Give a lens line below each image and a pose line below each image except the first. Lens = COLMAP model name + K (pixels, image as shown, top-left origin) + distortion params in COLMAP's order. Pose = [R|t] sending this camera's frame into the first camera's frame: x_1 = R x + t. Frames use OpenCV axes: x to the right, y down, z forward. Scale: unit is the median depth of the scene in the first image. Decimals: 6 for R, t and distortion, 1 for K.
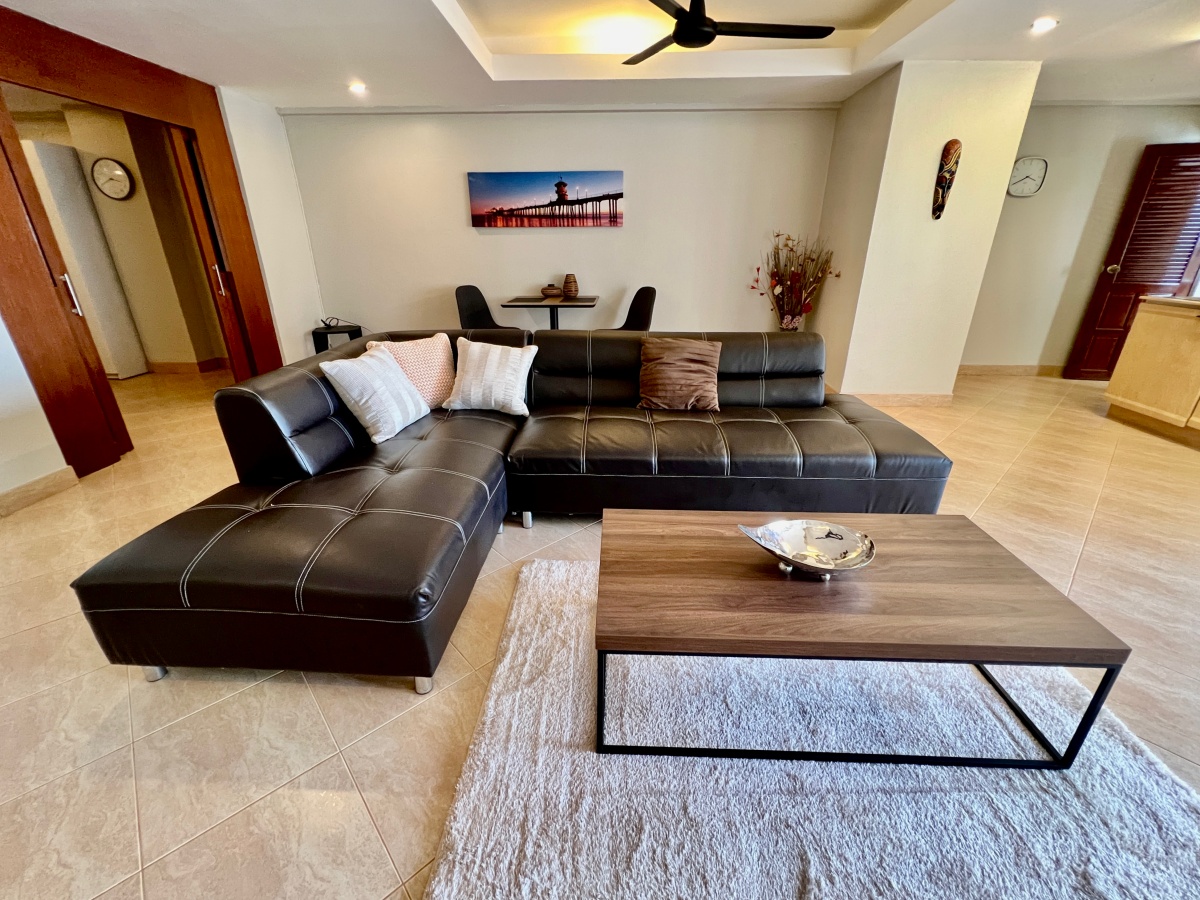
lens RADIAL K [[501.6, 0, 597.5], [0, 501.6, 447.4], [0, 0, 1]] dist [-0.001369, -0.000450]
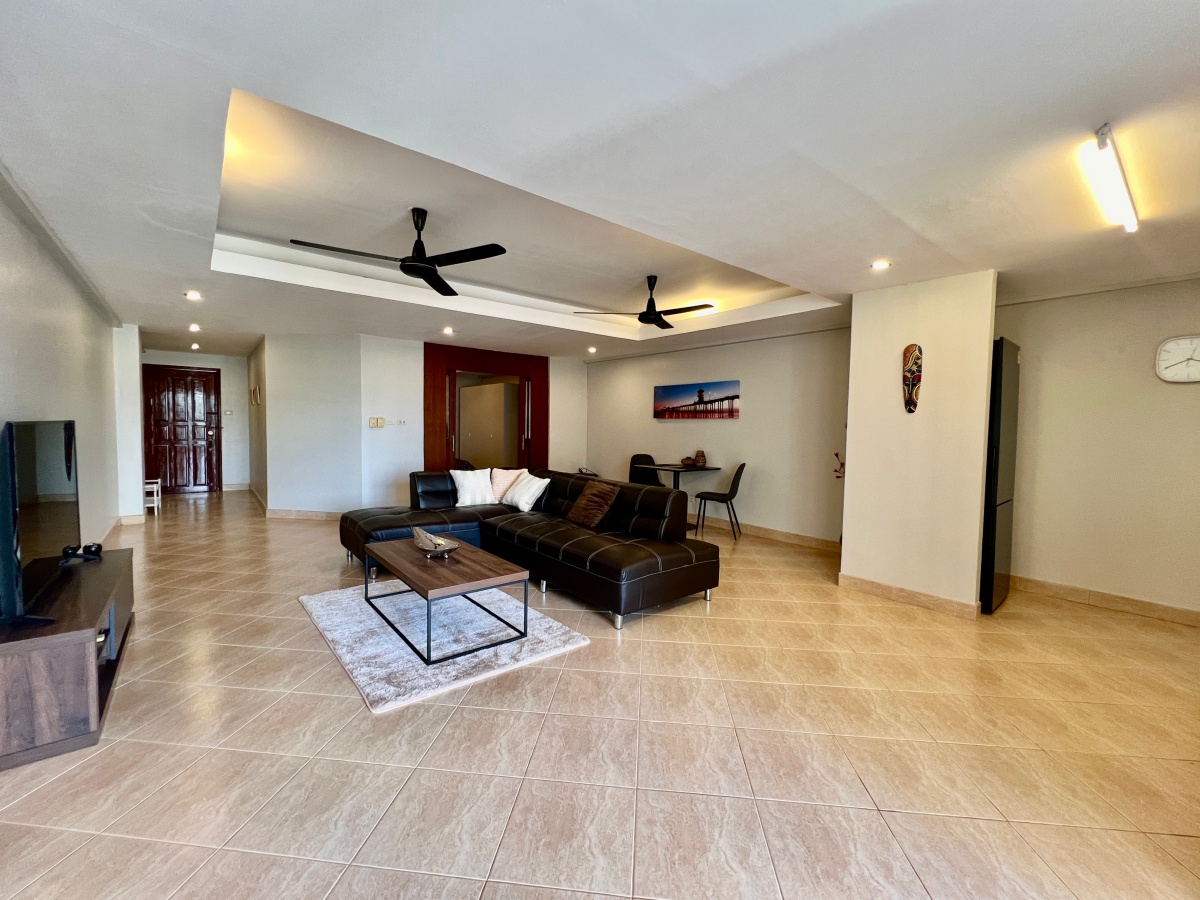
lens RADIAL K [[490.8, 0, 602.8], [0, 490.8, 449.9], [0, 0, 1]] dist [-0.002517, -0.000308]
pose [[0.669386, 0.050333, -0.741207, 0.810818], [-0.298825, 0.931676, -0.206602, 0.006541], [0.680166, 0.359788, 0.638692, -0.028875]]
